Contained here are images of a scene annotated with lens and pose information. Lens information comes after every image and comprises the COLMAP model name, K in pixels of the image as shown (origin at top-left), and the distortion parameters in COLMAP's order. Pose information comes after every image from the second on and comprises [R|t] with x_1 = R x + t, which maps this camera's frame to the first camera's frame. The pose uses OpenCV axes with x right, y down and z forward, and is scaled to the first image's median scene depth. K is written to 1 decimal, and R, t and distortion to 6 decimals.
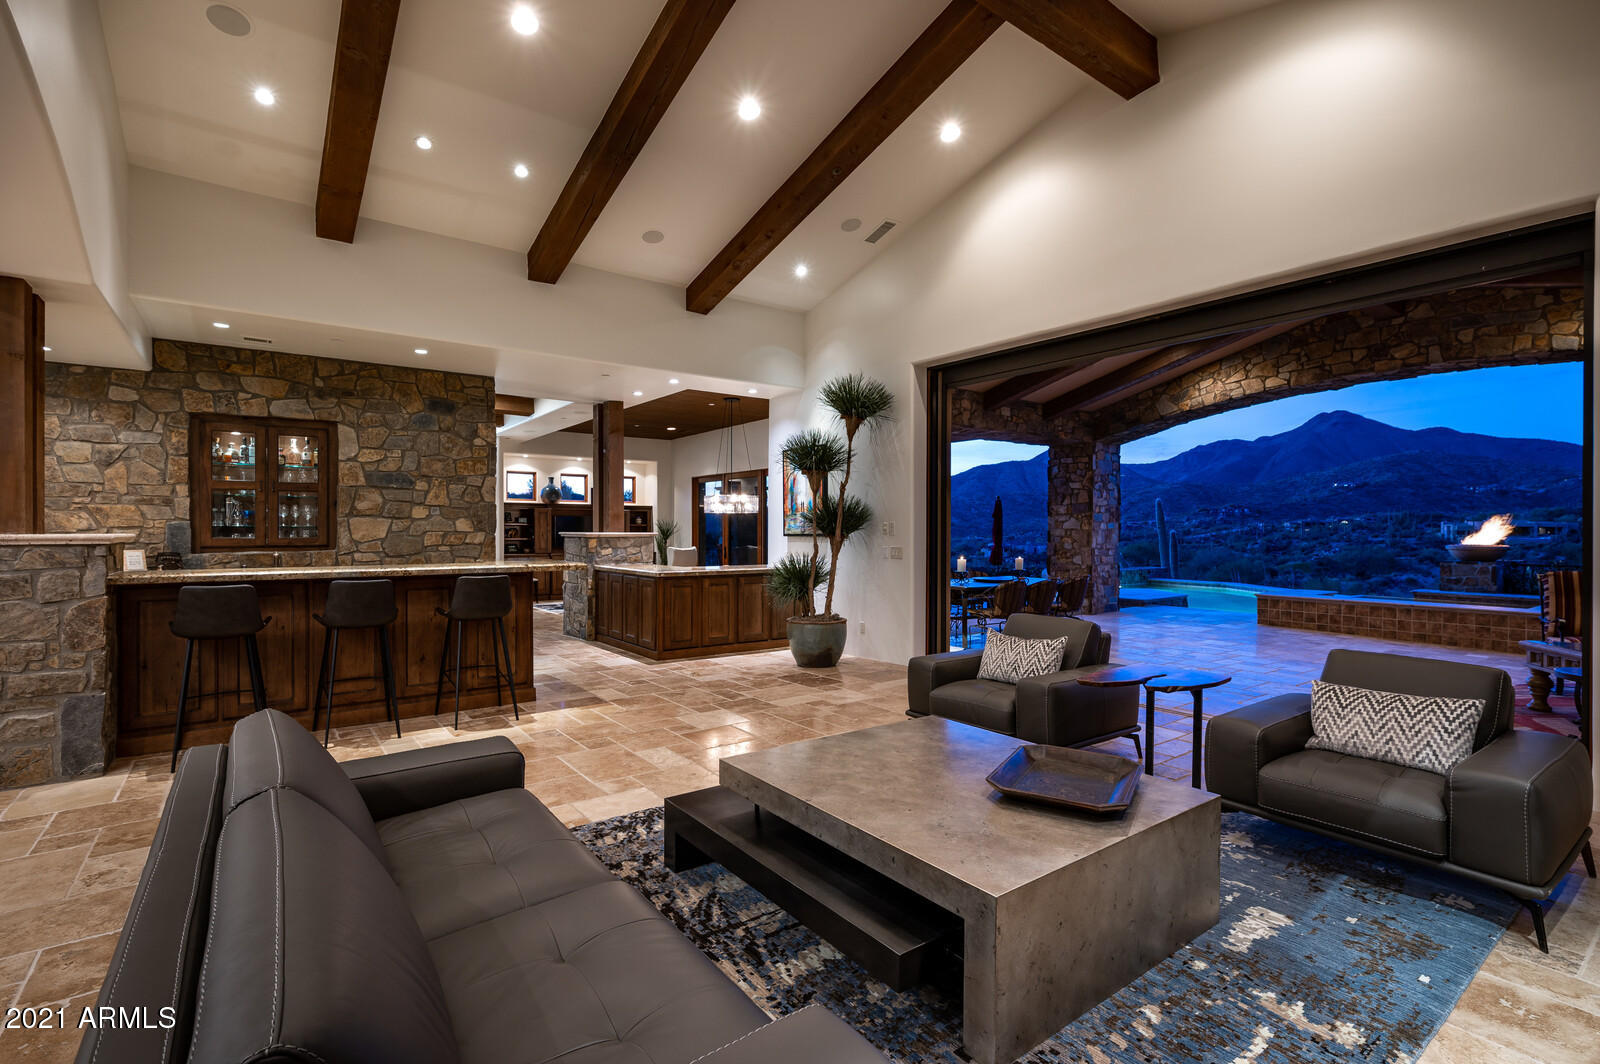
lens RADIAL K [[736.3, 0, 800.0], [0, 736.3, 532.0], [0, 0, 1]] dist [0.002719, 0.000373]
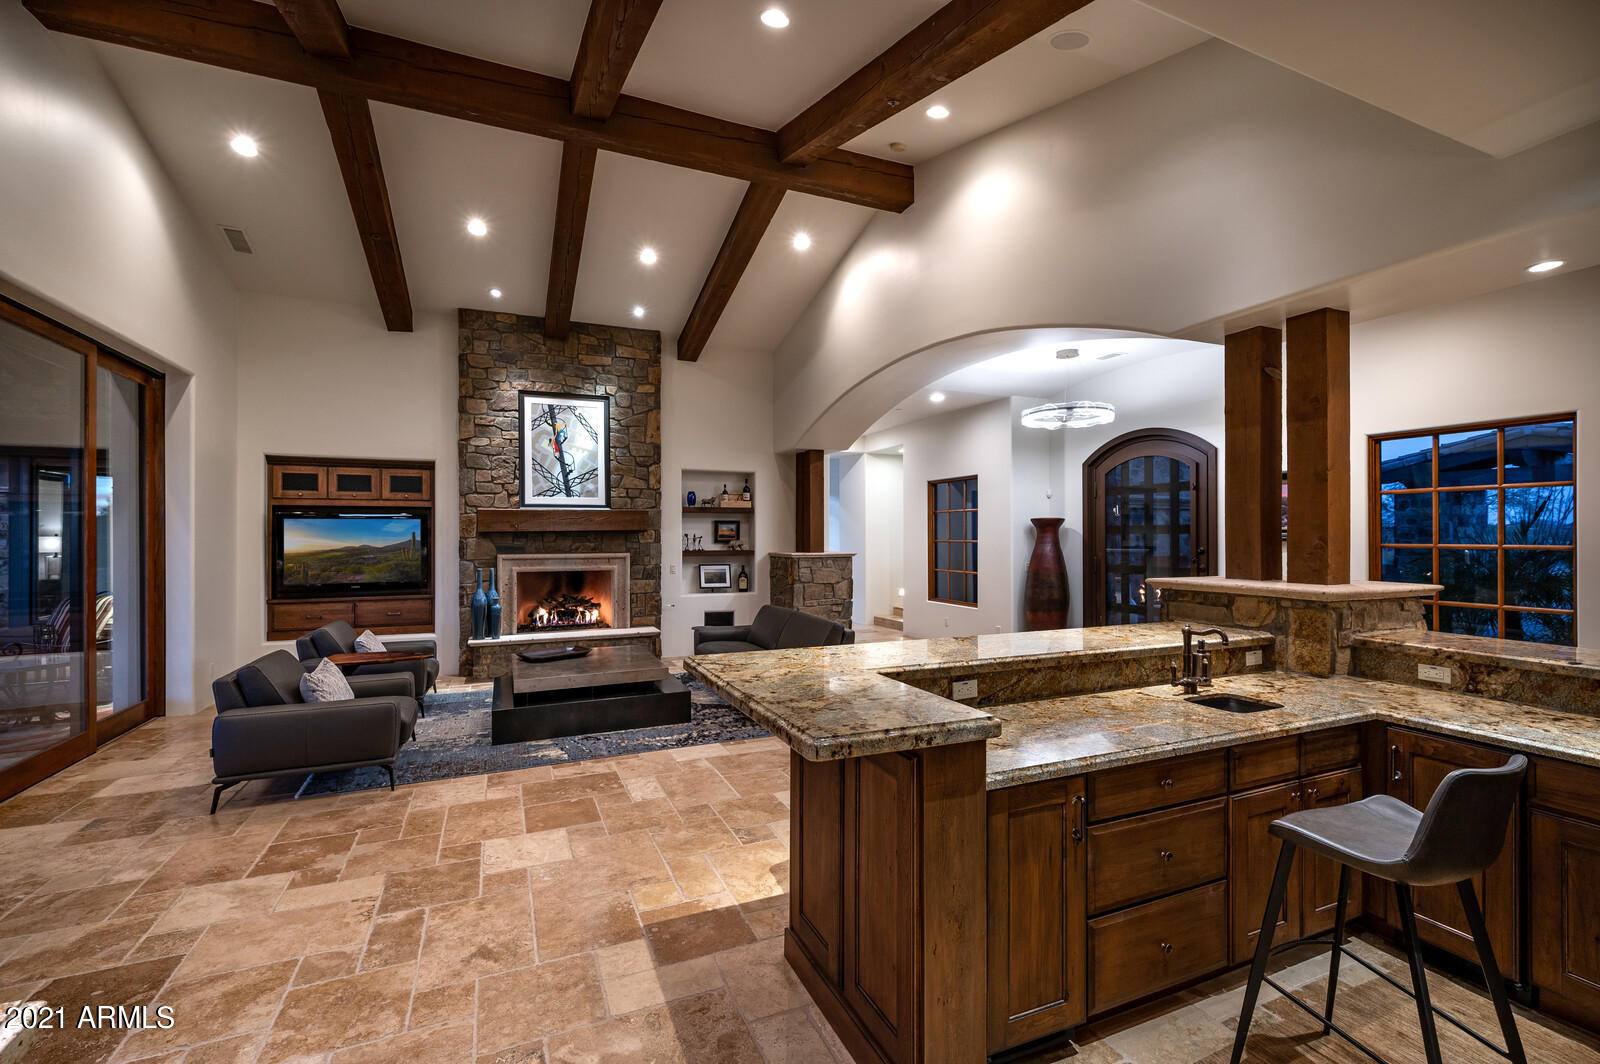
lens RADIAL K [[689.6, 0, 800.0], [0, 689.6, 532.0], [0, 0, 1]] dist [-0.000630, -0.000009]
pose [[-0.973446, 0.001265, 0.228912, -0.224988], [0.000721, 0.999997, -0.002461, -0.019303], [-0.228915, -0.002231, -0.973444, 0.684112]]
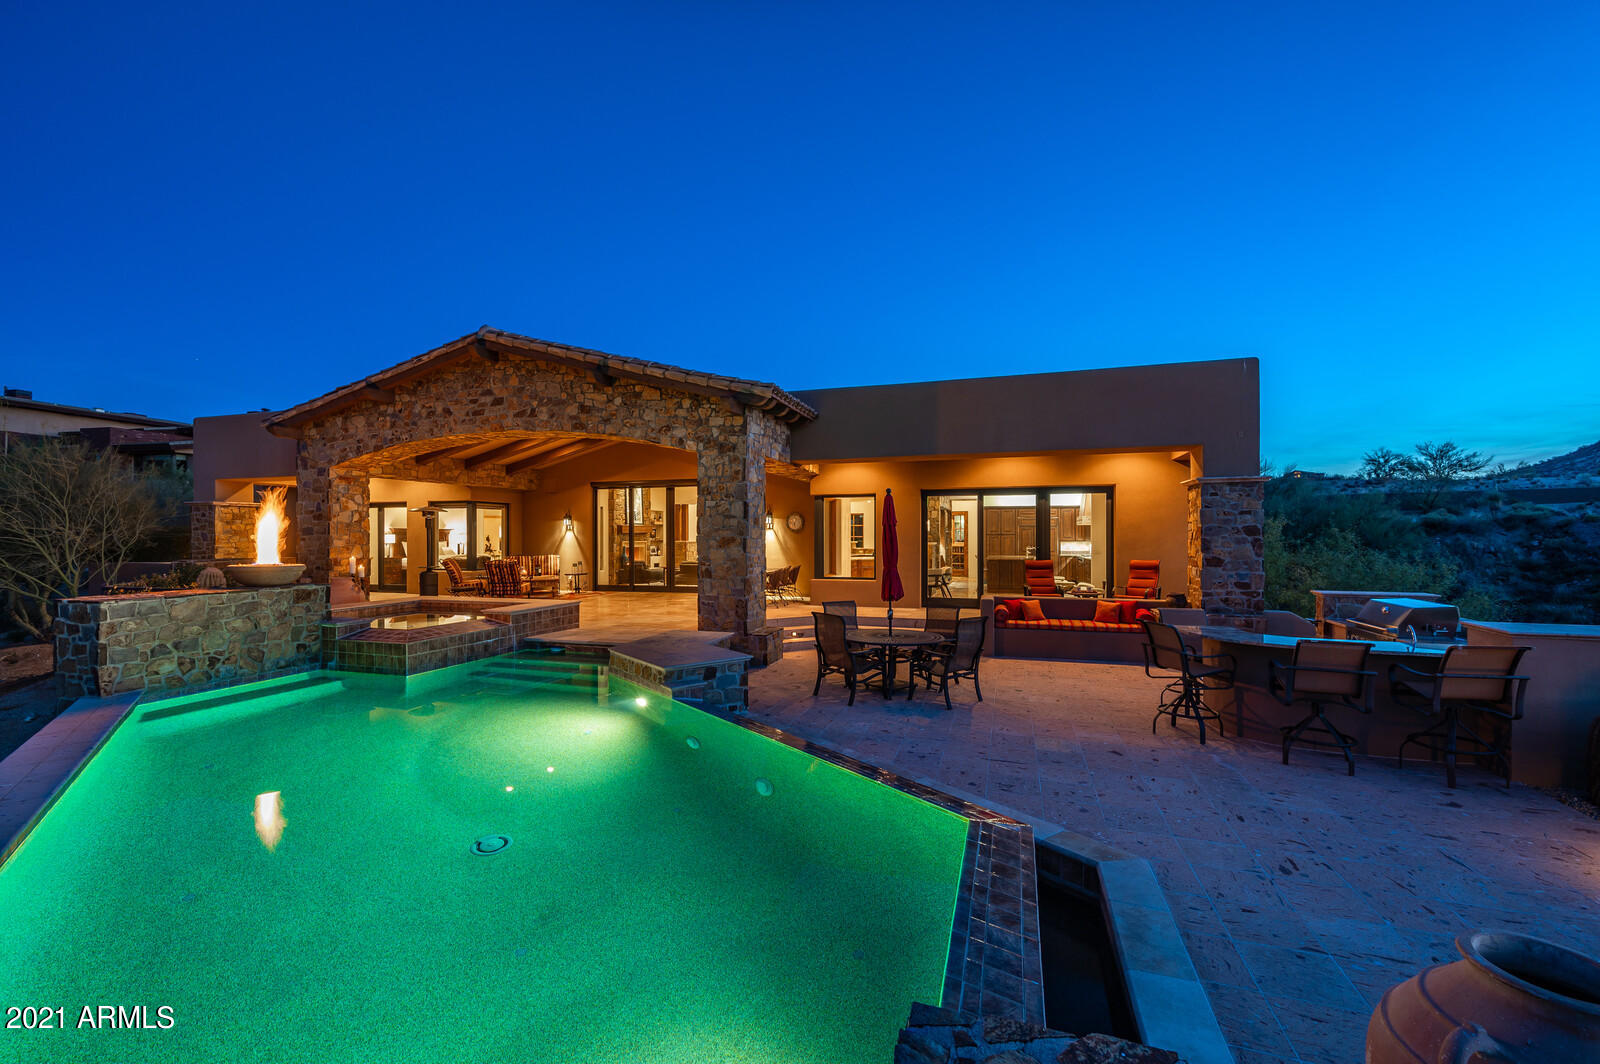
lens RADIAL K [[670.1, 0, 800.0], [0, 670.1, 532.0], [0, 0, 1]] dist [0.000862, 0.000127]
pose [[-0.812800, -0.006303, -0.582509, 0.851722], [-0.002117, 0.999967, -0.007866, -0.011040], [0.582539, -0.005161, -0.812786, 1.825902]]
